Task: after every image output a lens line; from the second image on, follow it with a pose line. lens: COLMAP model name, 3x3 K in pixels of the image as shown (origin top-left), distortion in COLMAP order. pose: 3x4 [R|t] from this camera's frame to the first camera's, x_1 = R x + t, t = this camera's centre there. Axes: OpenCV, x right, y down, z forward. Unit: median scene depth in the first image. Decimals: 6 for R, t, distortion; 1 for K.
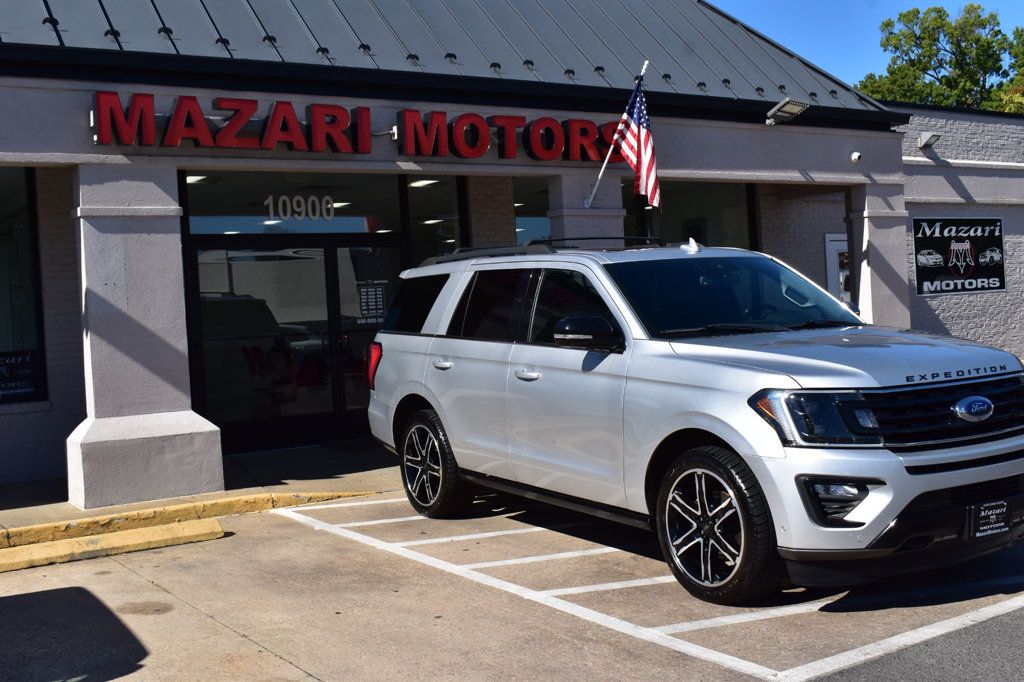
lens RADIAL K [[1167.3, 0, 512.0], [0, 1167.3, 341.0], [0, 0, 1]] dist [-0.055975, -0.011879]
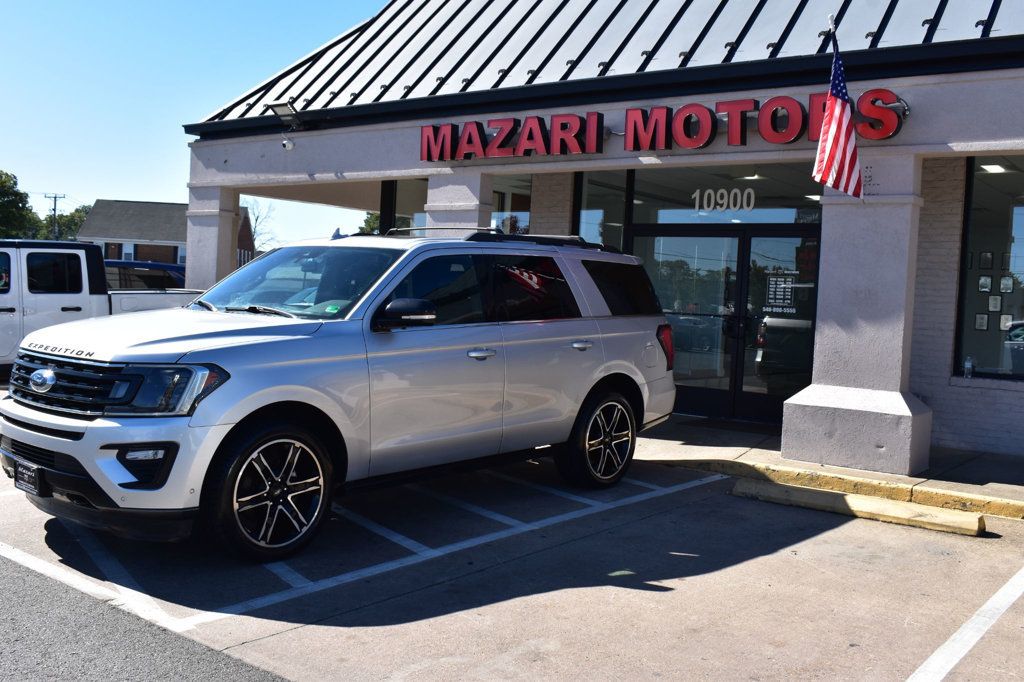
lens RADIAL K [[1036.1, 0, 532.9], [0, 1036.1, 339.9], [0, 0, 1]] dist [-0.021571, -0.015199]
pose [[0.309217, 0.109242, -0.944696, 0.920770], [-0.091095, 0.992215, 0.084920, -0.067234], [0.946618, 0.059798, 0.316761, 0.707077]]
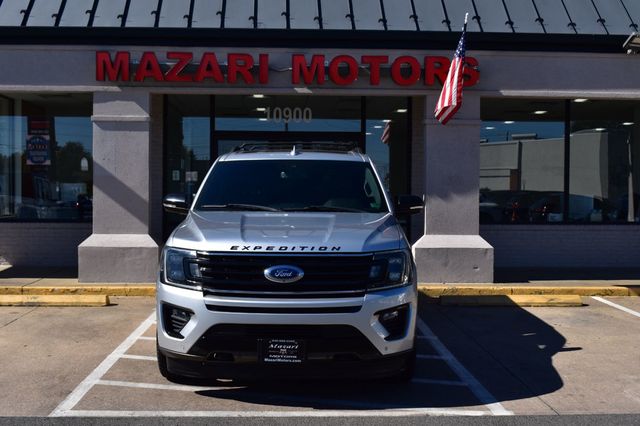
lens RADIAL K [[832.3, 0, 320.0], [0, 832.3, 213.0], [0, 0, 1]] dist [-0.035389, -0.025305]
pose [[0.847985, 0.076469, -0.524476, 0.603324], [-0.066883, 0.997066, 0.037234, -0.036006], [0.525784, 0.003505, 0.850611, 0.089056]]
